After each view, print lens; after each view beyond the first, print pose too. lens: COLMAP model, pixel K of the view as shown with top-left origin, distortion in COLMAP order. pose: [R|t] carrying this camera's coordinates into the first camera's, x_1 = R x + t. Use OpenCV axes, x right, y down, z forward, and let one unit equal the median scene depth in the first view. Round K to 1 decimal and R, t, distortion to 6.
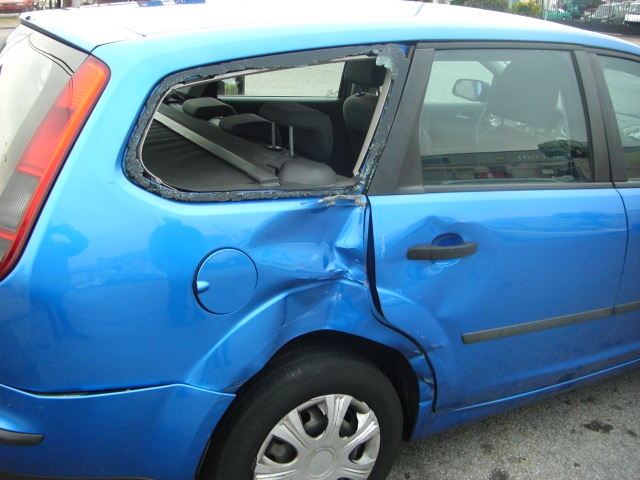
lens RADIAL K [[728.0, 0, 308.2], [0, 728.0, 240.7], [0, 0, 1]] dist [-0.179722, 0.153453]
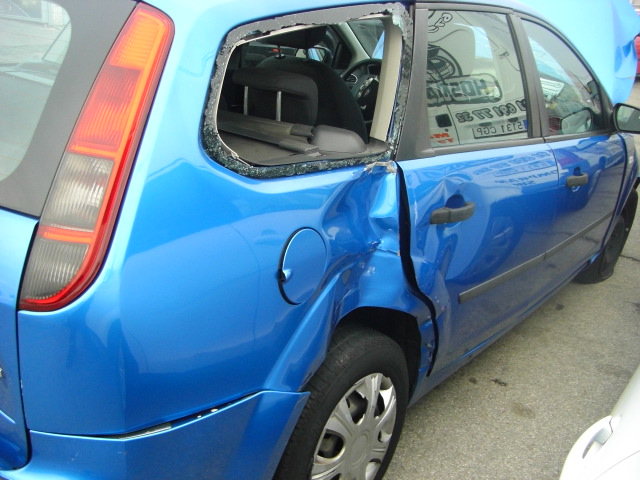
lens RADIAL K [[728.0, 0, 308.2], [0, 728.0, 240.7], [0, 0, 1]] dist [-0.179722, 0.153453]
pose [[0.915940, -0.106770, 0.386850, -0.401814], [0.096459, 0.994272, 0.046033, -0.013136], [-0.389550, -0.004849, 0.920993, 0.167197]]
